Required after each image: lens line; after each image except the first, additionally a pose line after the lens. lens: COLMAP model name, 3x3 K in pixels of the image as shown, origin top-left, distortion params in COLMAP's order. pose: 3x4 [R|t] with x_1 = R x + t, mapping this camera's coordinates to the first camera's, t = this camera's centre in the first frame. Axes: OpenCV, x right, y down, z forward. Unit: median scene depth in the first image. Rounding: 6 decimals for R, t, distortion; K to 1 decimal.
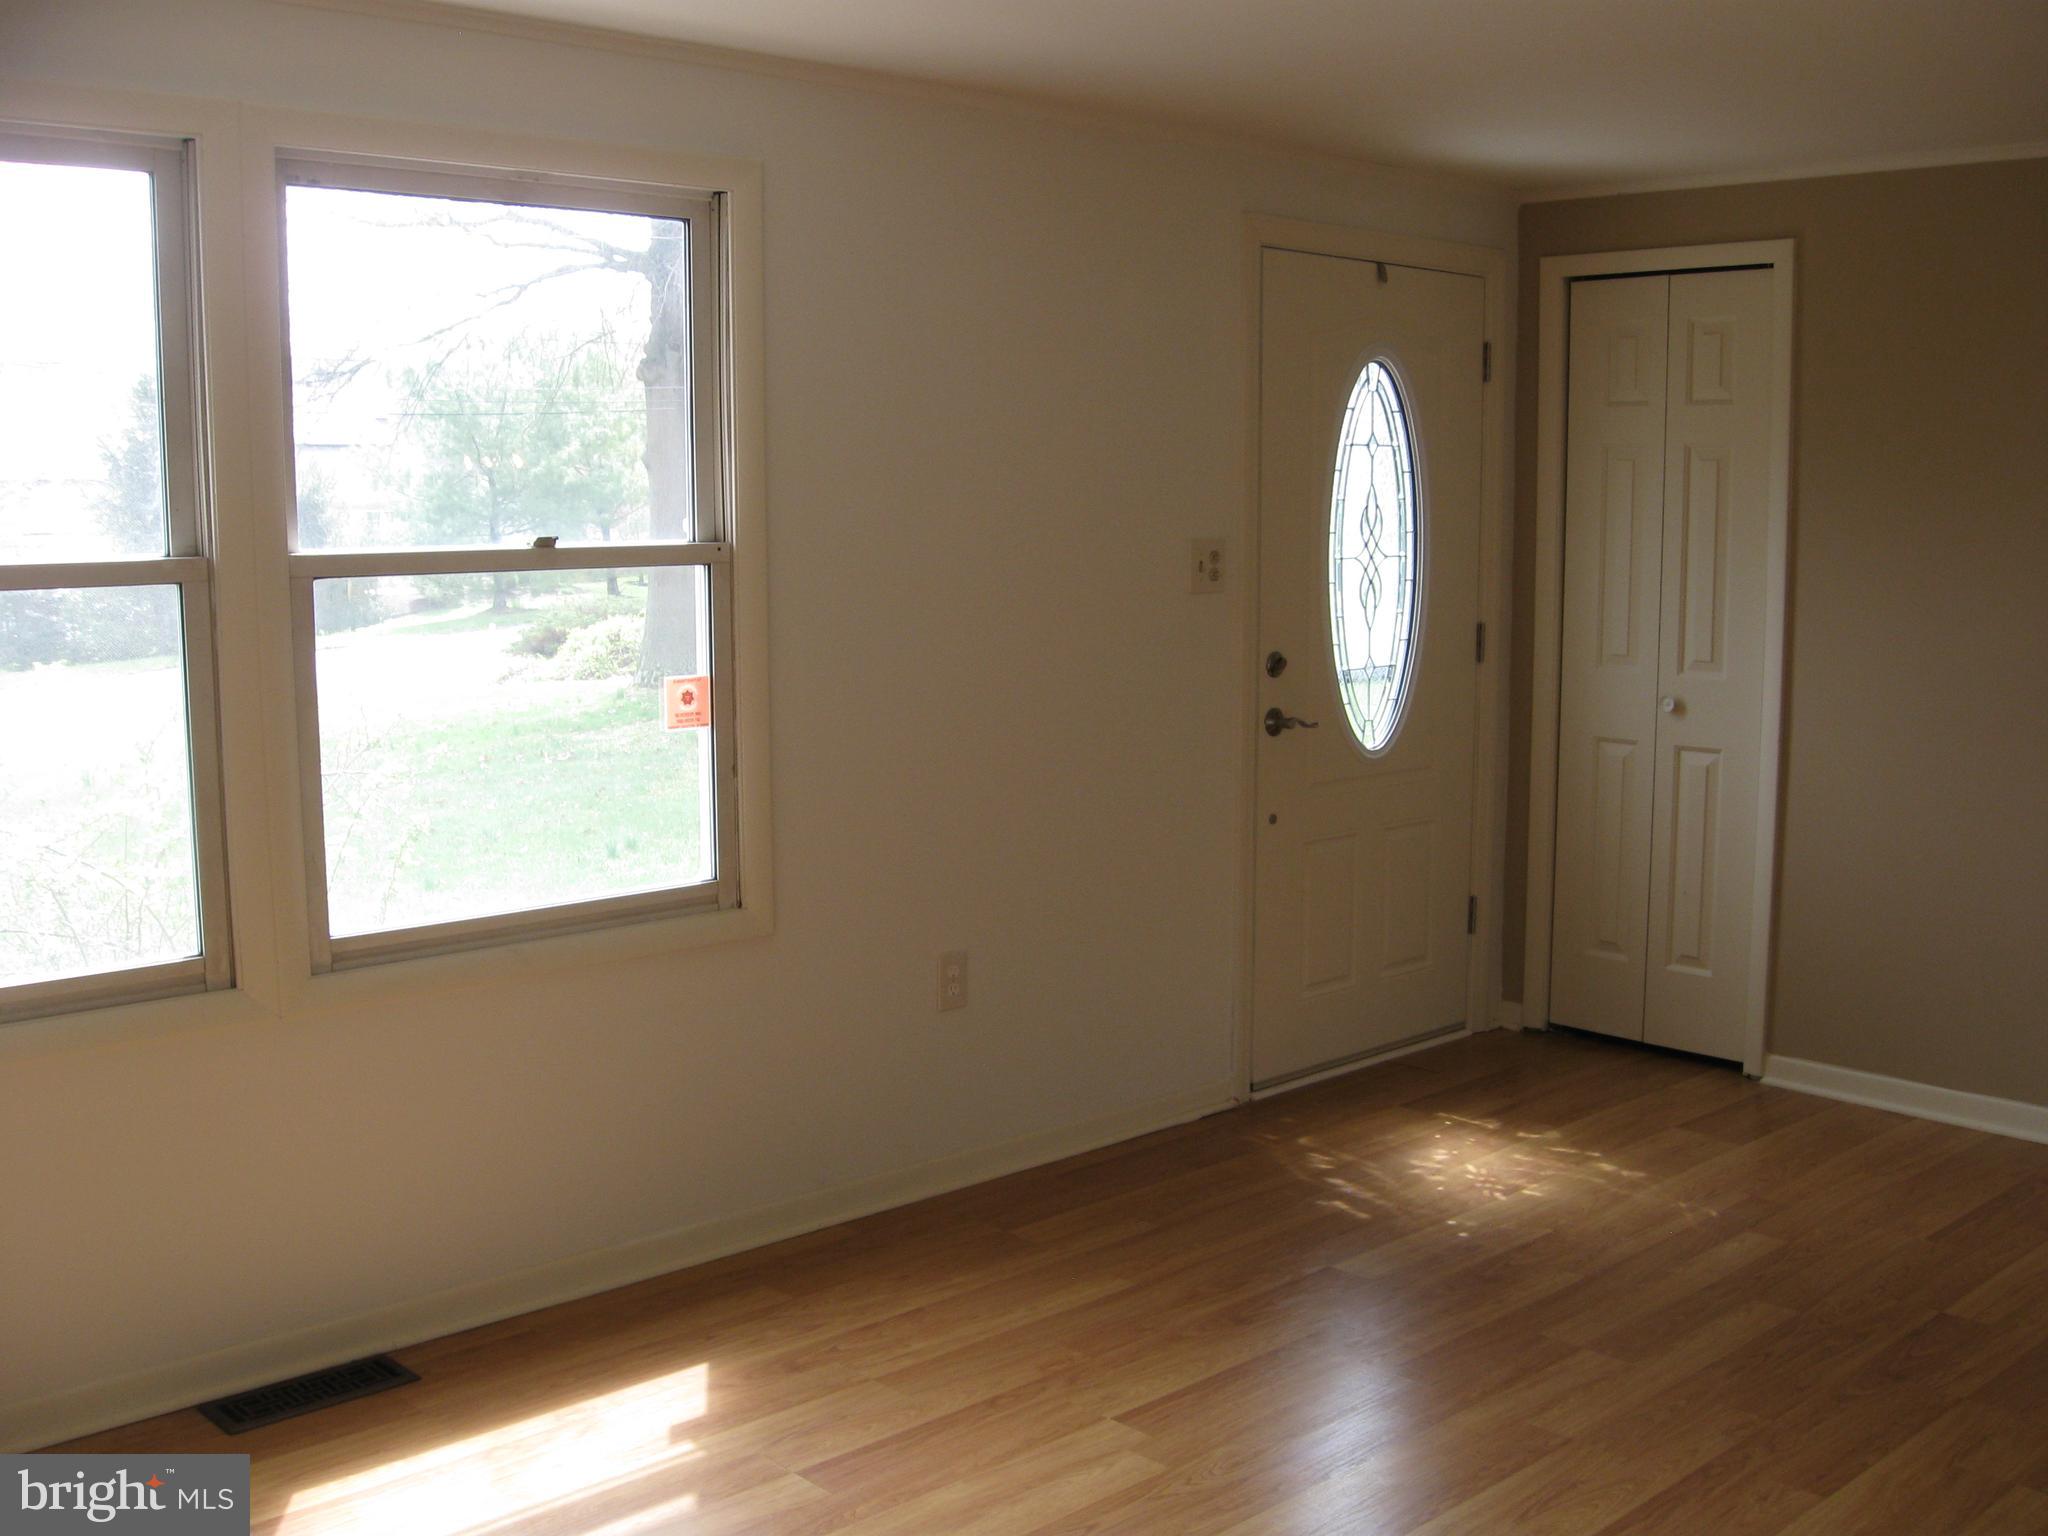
lens RADIAL K [[2134.6, 0, 1017.9], [0, 2134.6, 776.6], [0, 0, 1]] dist [-0.054422, 0.000000]
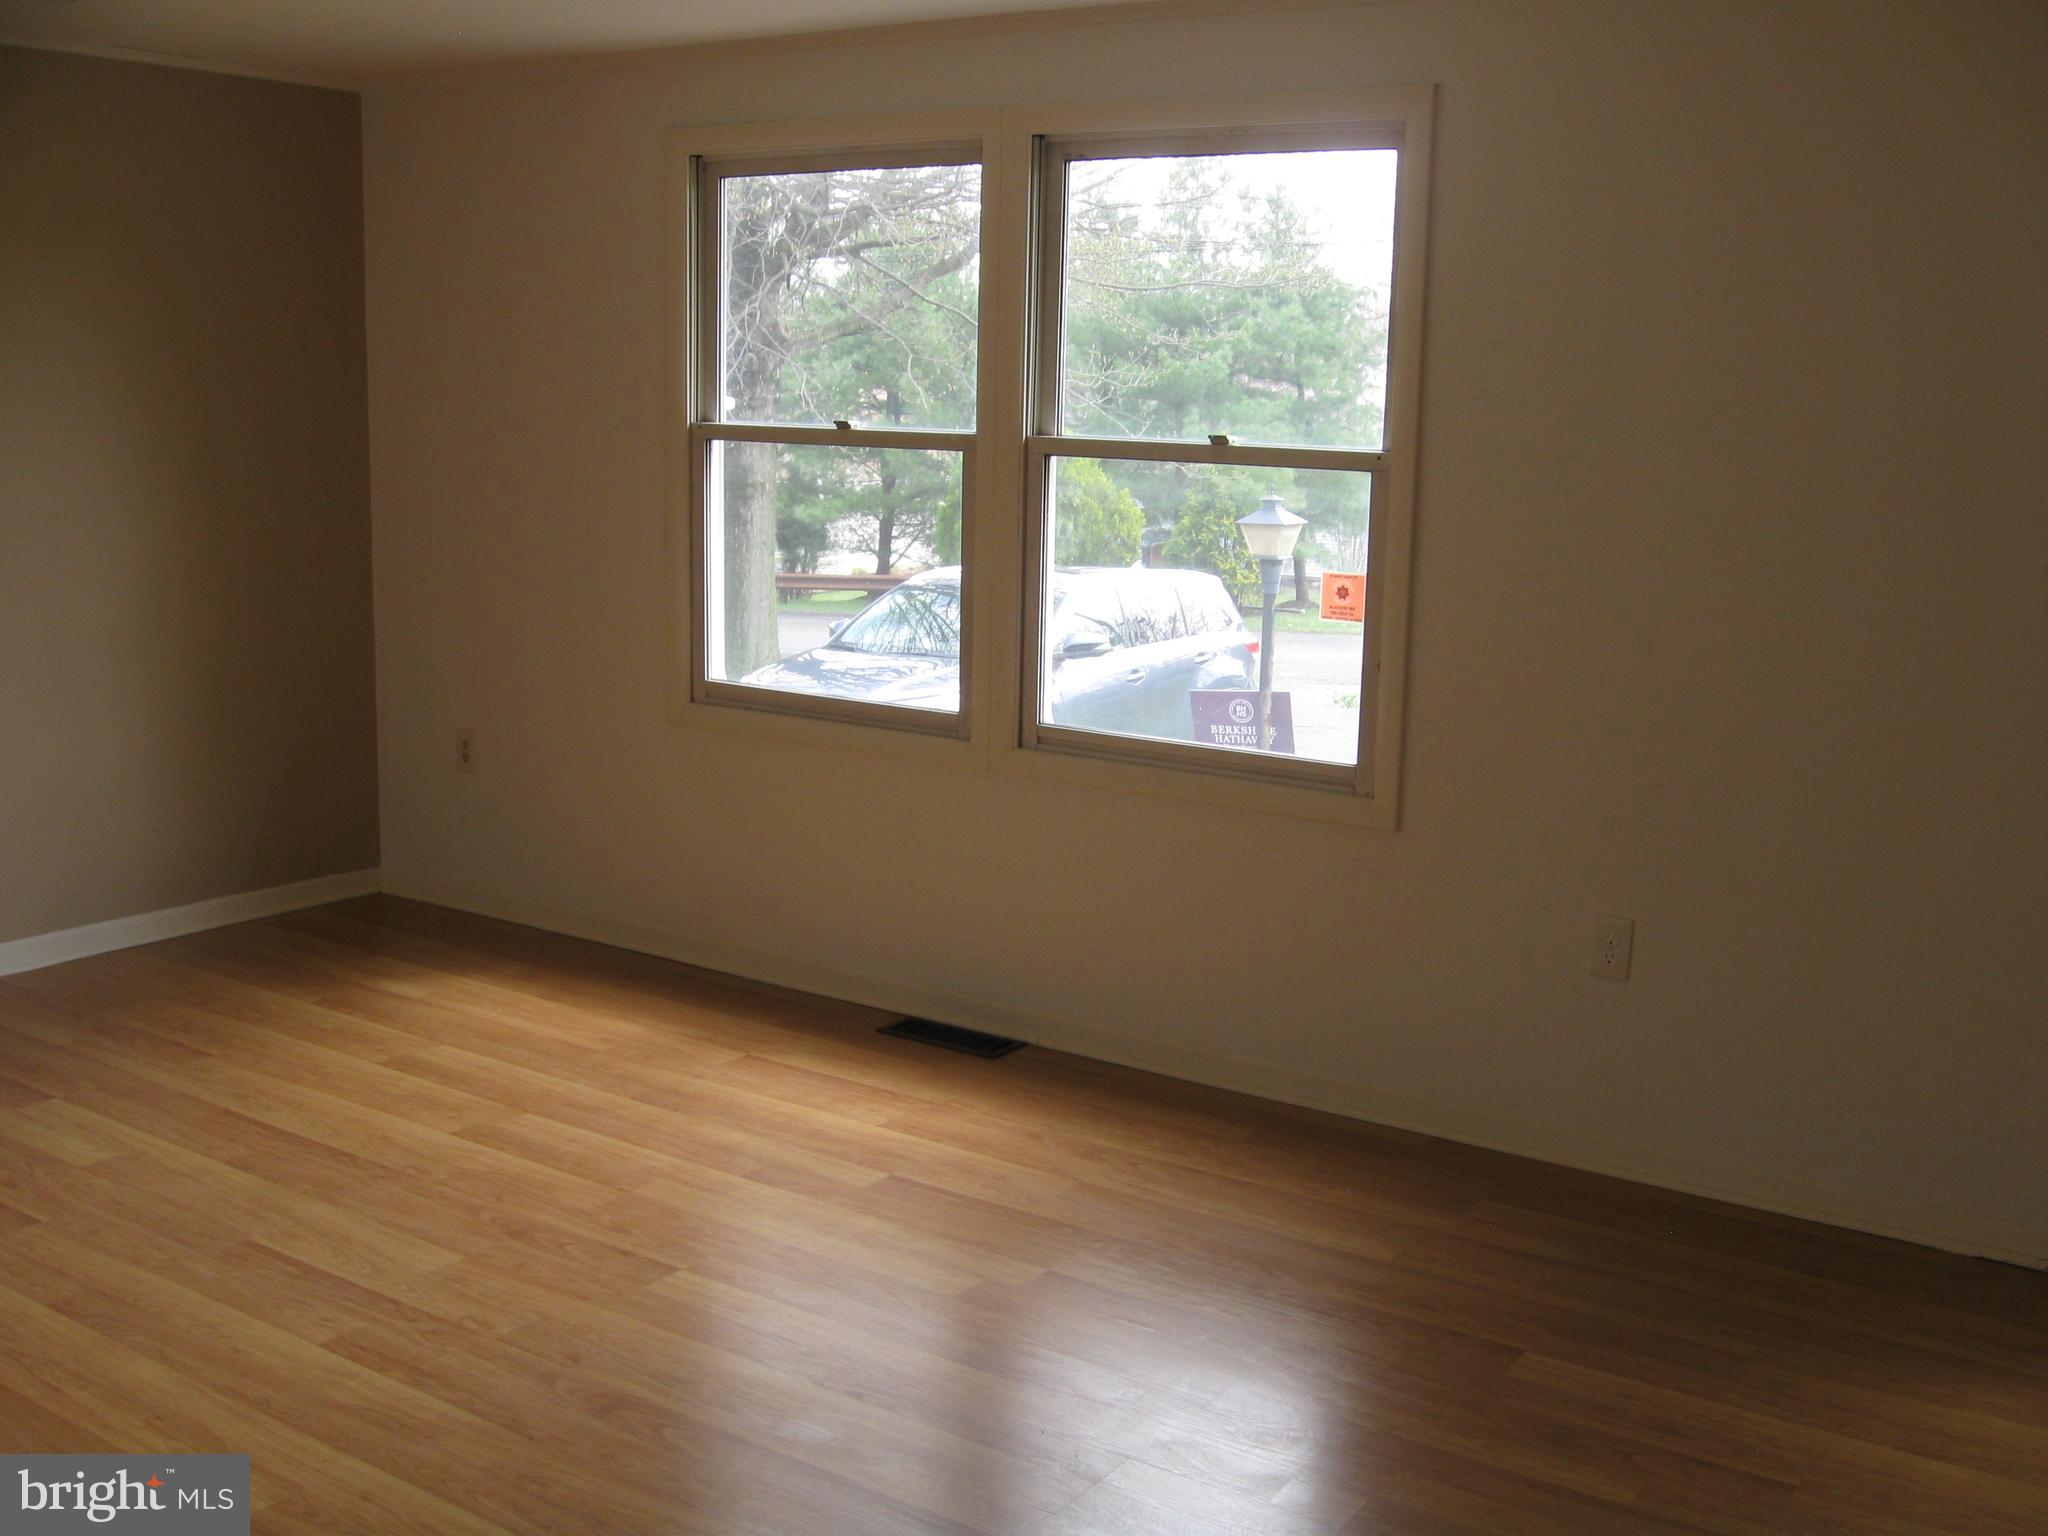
lens RADIAL K [[2158.4, 0, 1019.4], [0, 2158.4, 756.6], [0, 0, 1]] dist [-0.087750, 0.000000]
pose [[0.230770, 0.178920, -0.956417, 0.918342], [-0.154109, 0.977262, 0.145635, -0.094575], [0.960727, 0.113784, 0.253095, 0.606554]]
